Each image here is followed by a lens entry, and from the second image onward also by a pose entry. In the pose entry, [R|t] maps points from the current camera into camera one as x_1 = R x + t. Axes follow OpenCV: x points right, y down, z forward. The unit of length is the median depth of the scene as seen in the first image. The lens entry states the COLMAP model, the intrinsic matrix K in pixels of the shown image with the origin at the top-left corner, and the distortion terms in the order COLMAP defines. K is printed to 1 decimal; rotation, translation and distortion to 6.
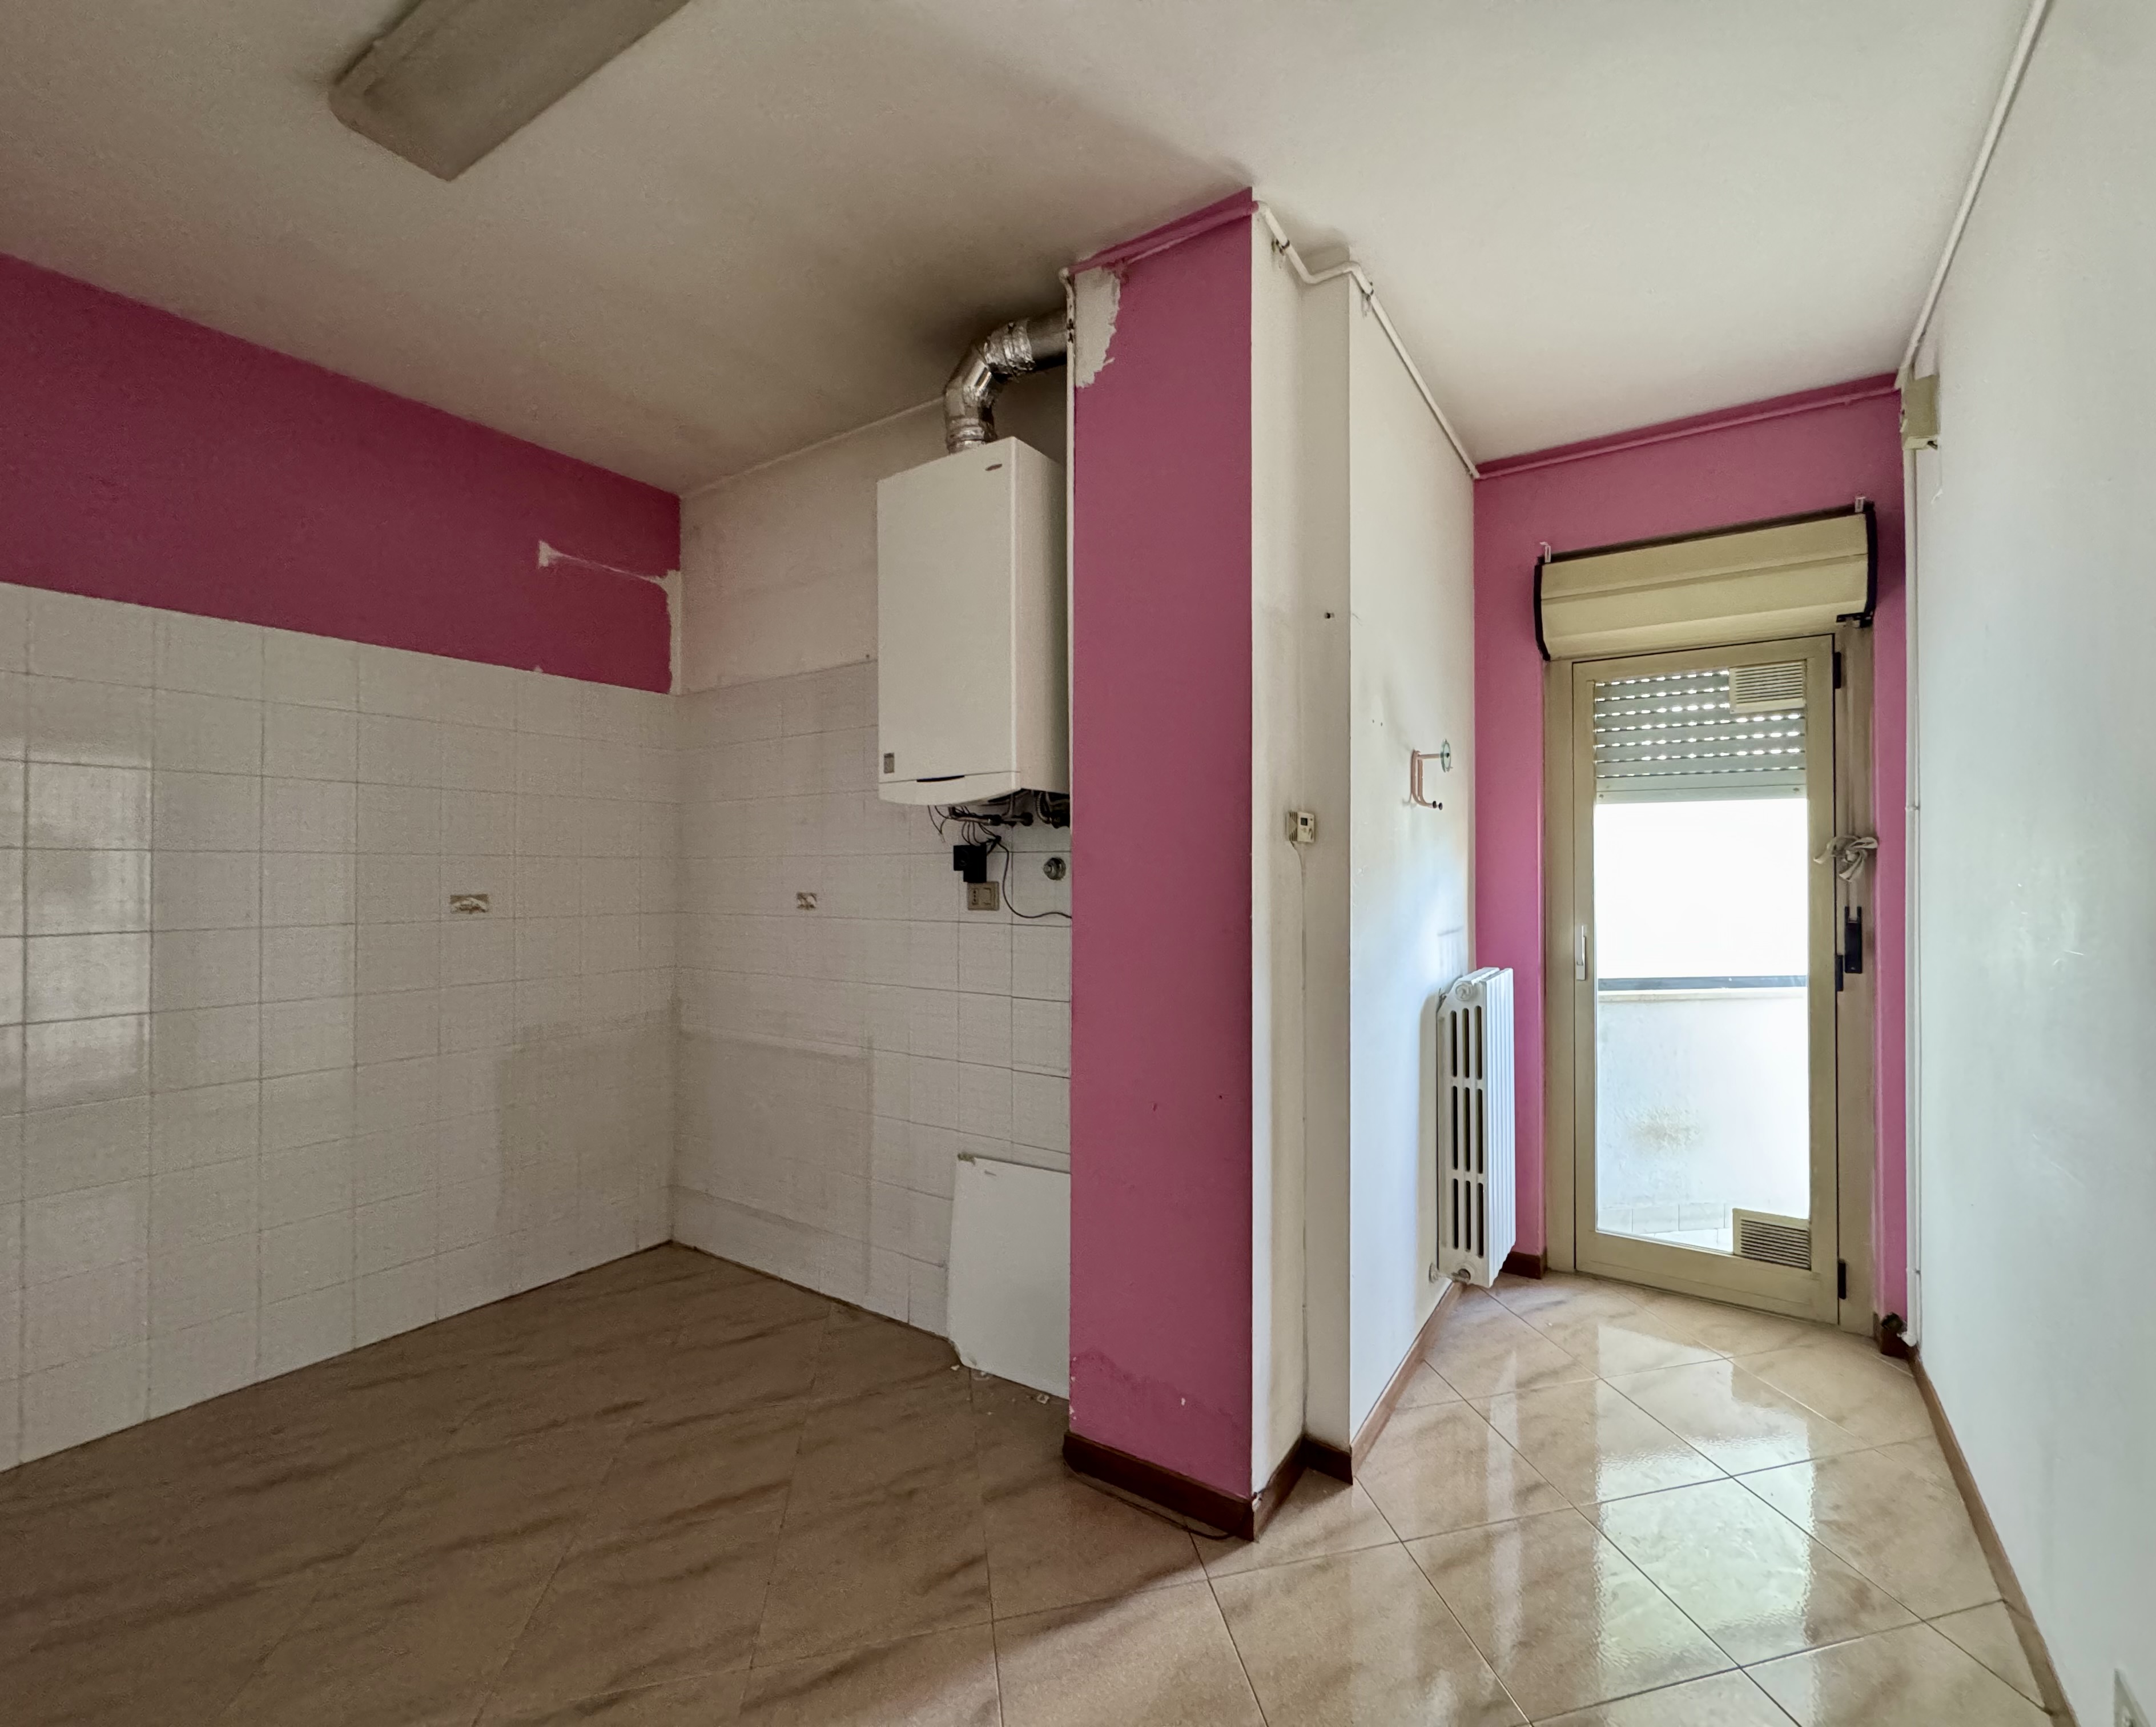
lens RADIAL K [[970.2, 0, 1078.0], [0, 970.2, 863.5], [0, 0, 1]] dist [-0.000777, -0.000173]
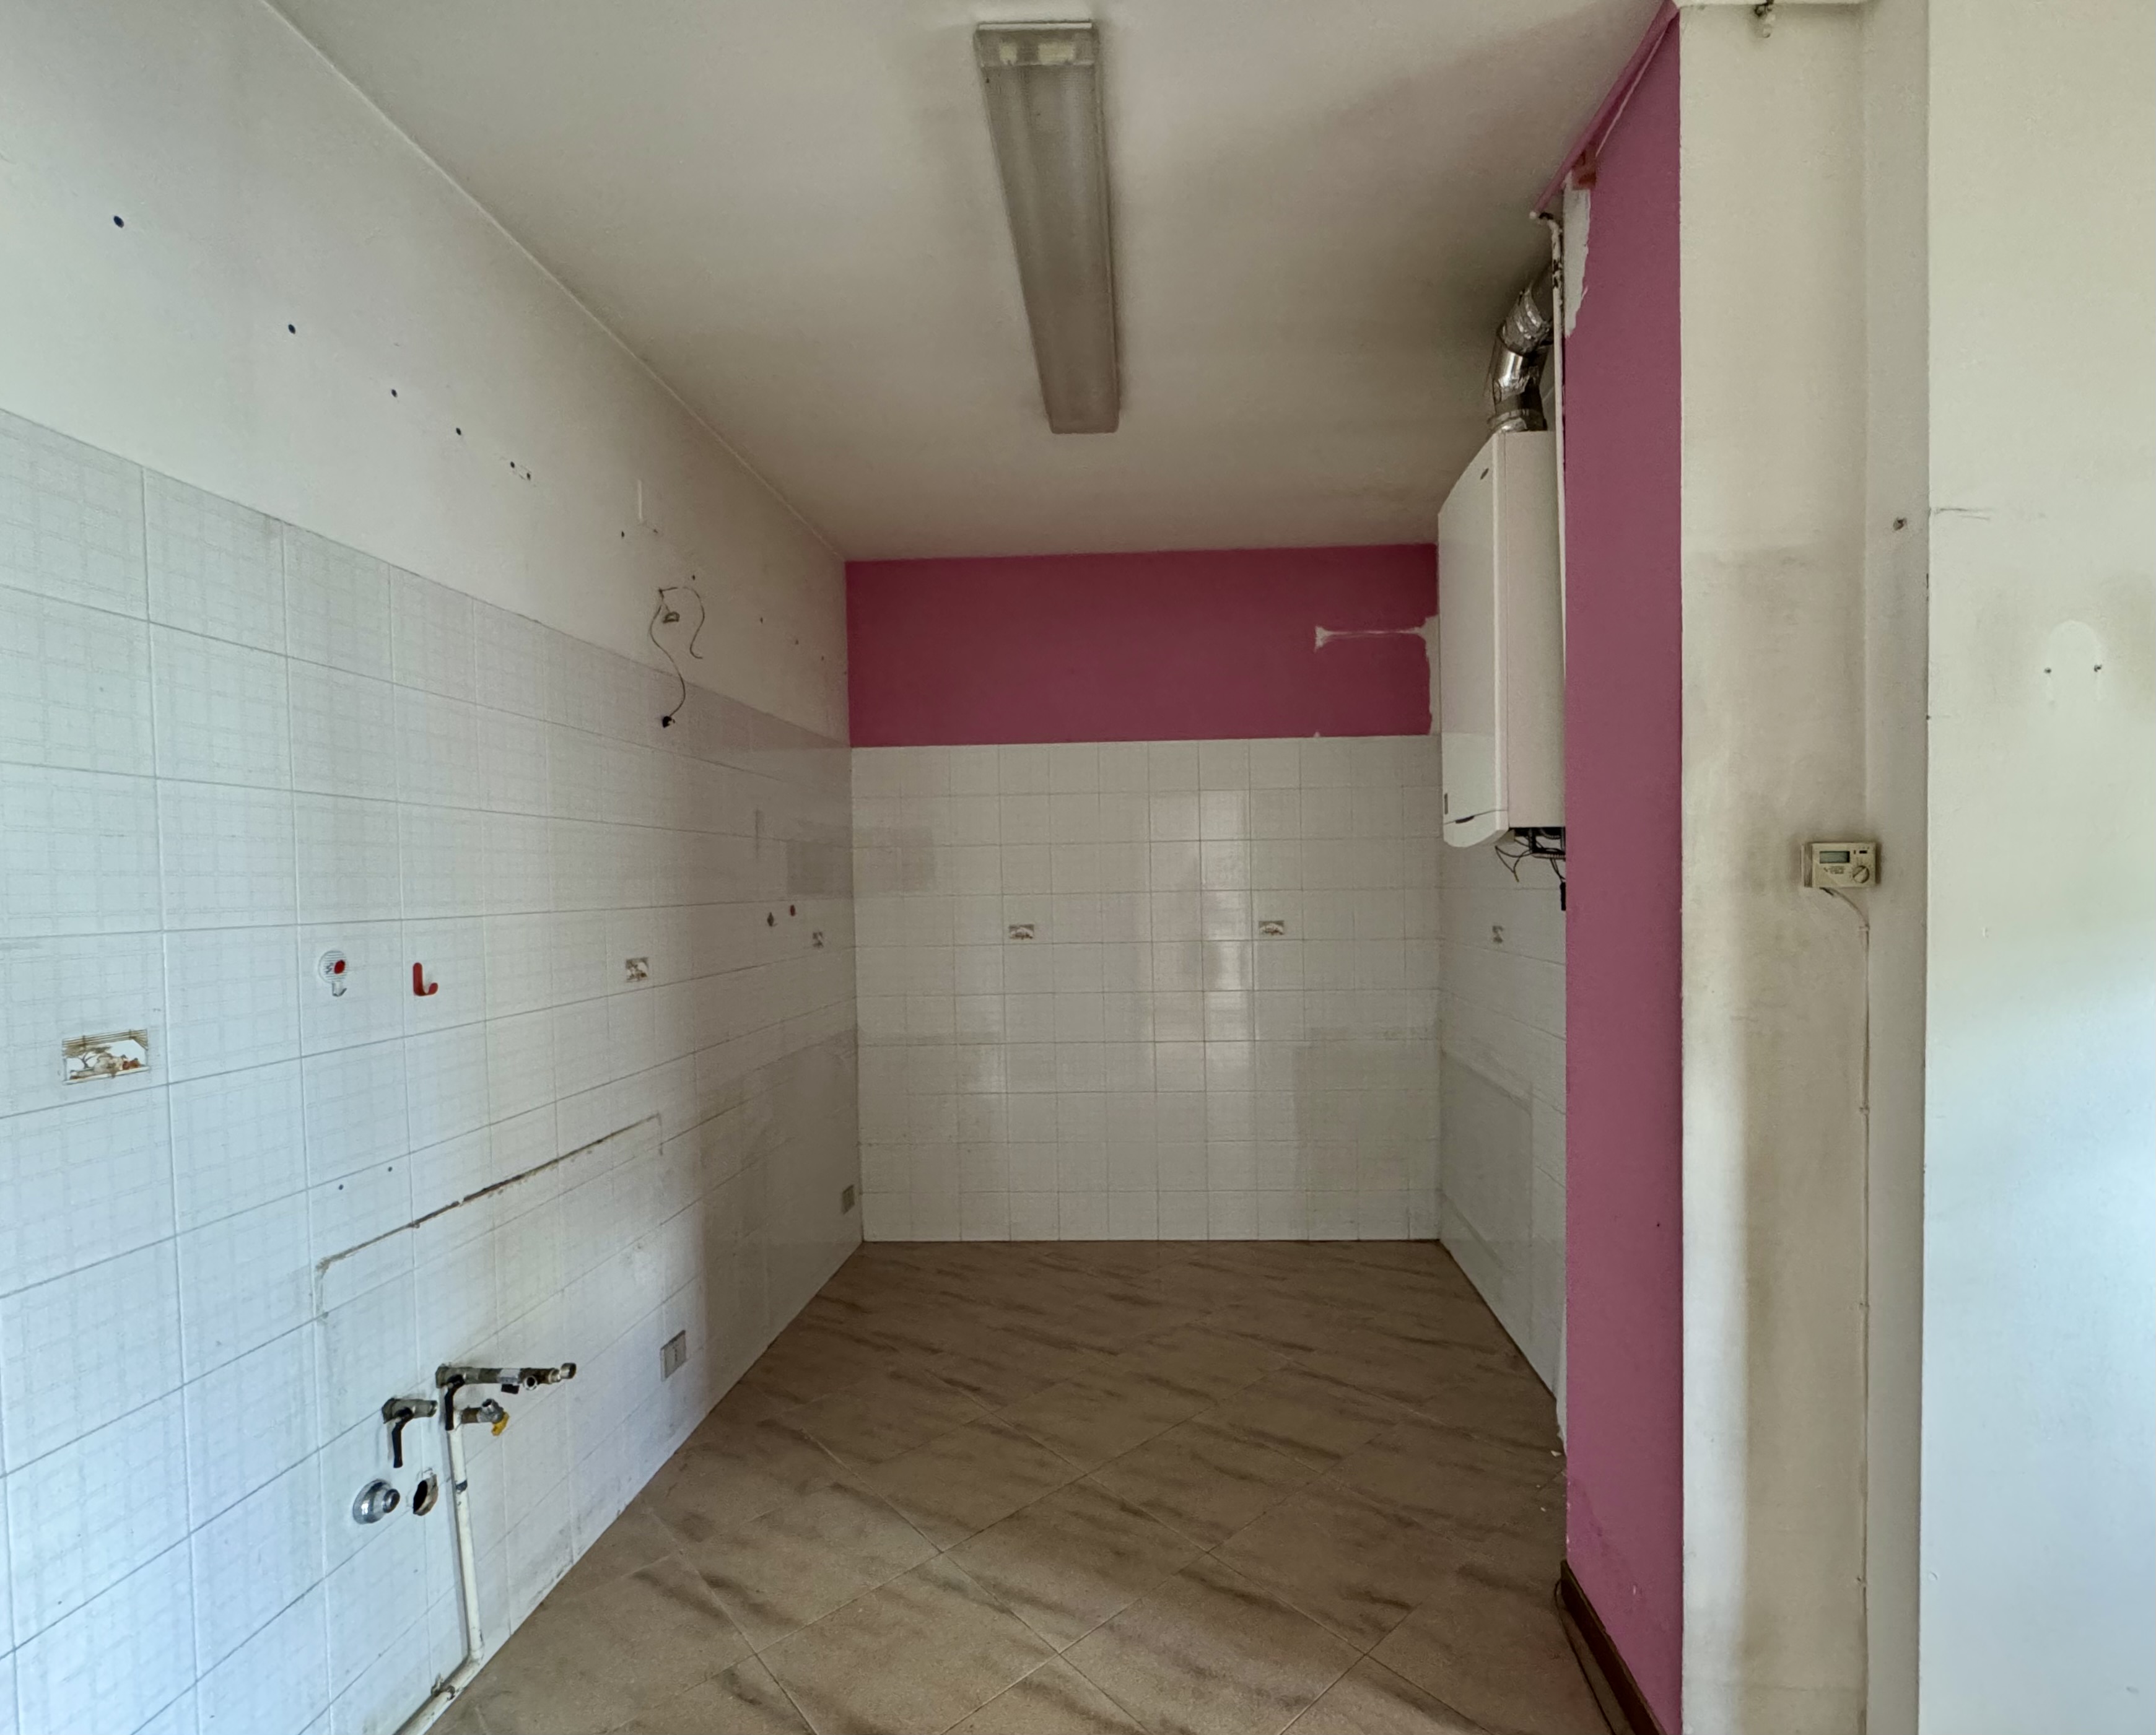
lens RADIAL K [[982.9, 0, 1083.8], [0, 982.9, 908.9], [0, 0, 1]] dist [-0.001081, -0.000070]
pose [[0.479406, 0.011024, -0.877524, 0.544304], [0.030916, 0.999088, 0.029441, -0.040680], [0.877048, -0.041244, 0.478629, 0.217302]]
